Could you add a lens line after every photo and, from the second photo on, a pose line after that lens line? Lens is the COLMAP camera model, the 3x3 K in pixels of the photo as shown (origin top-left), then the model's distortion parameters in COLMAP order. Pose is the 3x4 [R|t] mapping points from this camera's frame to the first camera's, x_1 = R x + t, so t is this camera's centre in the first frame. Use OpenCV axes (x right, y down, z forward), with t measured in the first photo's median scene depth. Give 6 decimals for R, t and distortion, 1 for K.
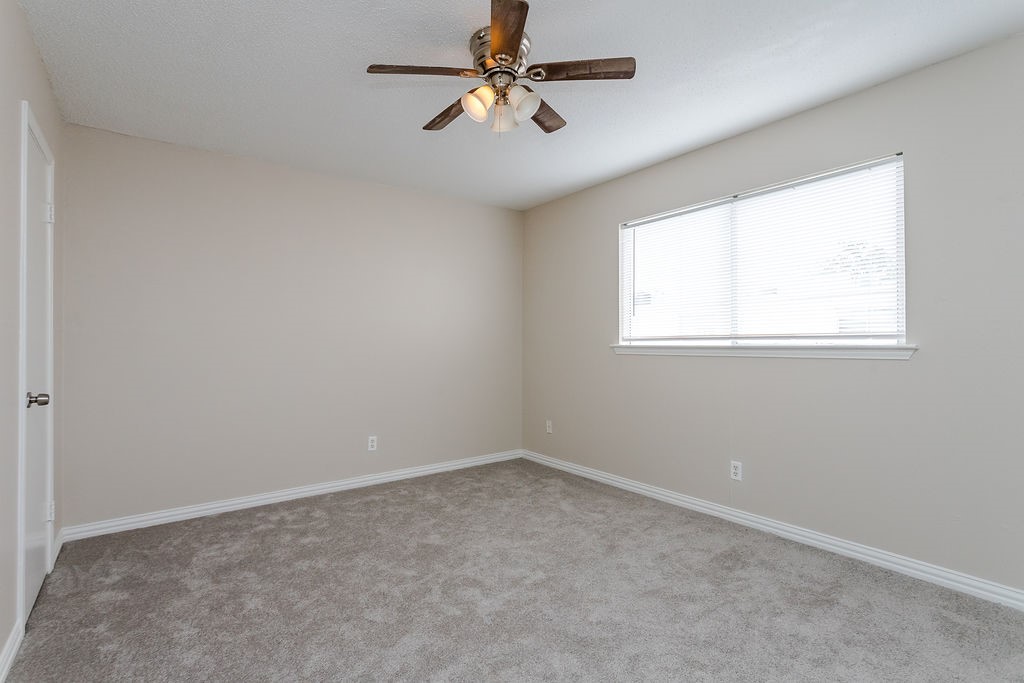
lens RADIAL K [[484.4, 0, 510.8], [0, 484.4, 340.2], [0, 0, 1]] dist [-0.000064, 0.000725]
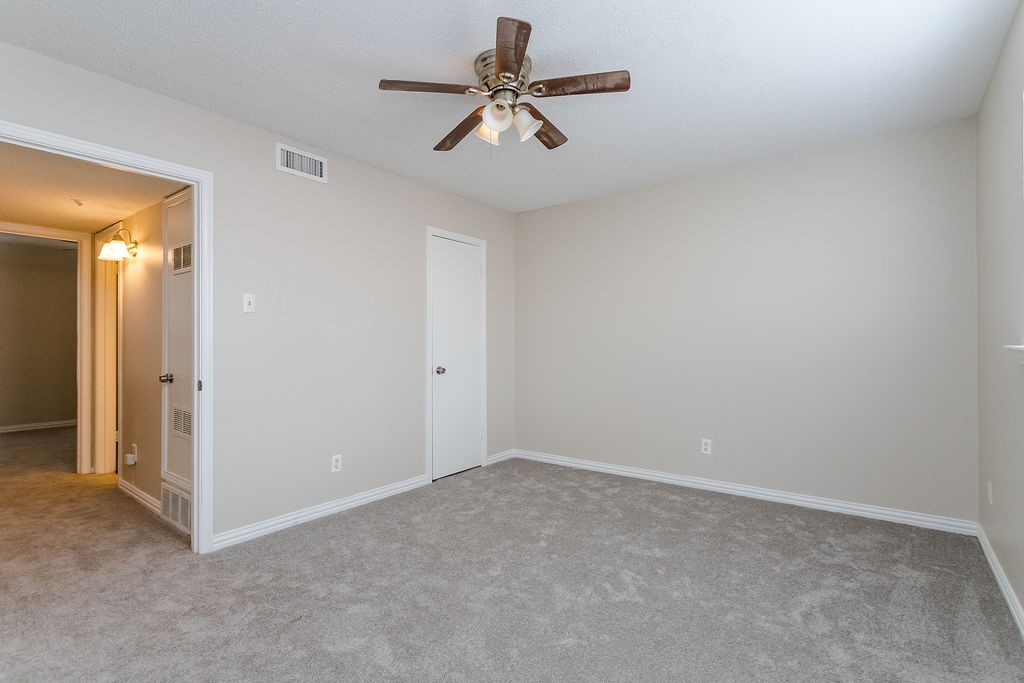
lens RADIAL K [[487.9, 0, 508.1], [0, 487.9, 338.9], [0, 0, 1]] dist [0.003250, 0.000156]
pose [[0.272135, -0.001235, -0.962258, 0.739763], [0.015385, 0.999877, 0.003067, -0.021561], [0.962136, -0.015640, 0.272120, 0.467635]]
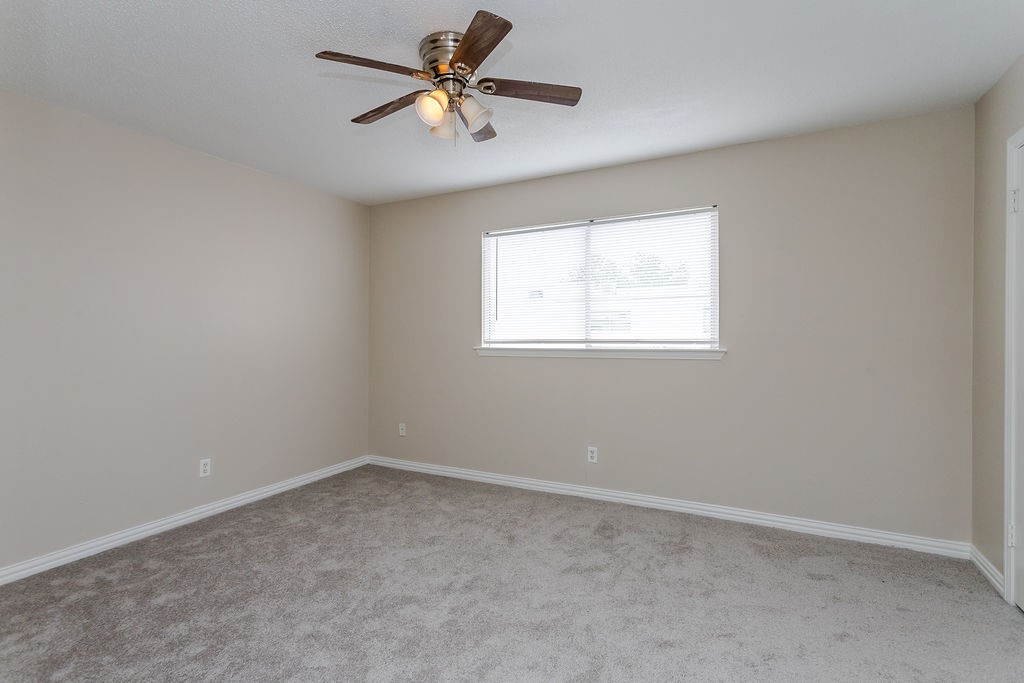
lens RADIAL K [[481.0, 0, 512.2], [0, 481.0, 343.2], [0, 0, 1]] dist [0.004698, -0.000565]
pose [[0.898932, -0.004095, 0.438070, -0.231081], [-0.003191, 0.999869, 0.015894, -0.020747], [-0.438077, -0.015685, 0.898800, 0.037805]]
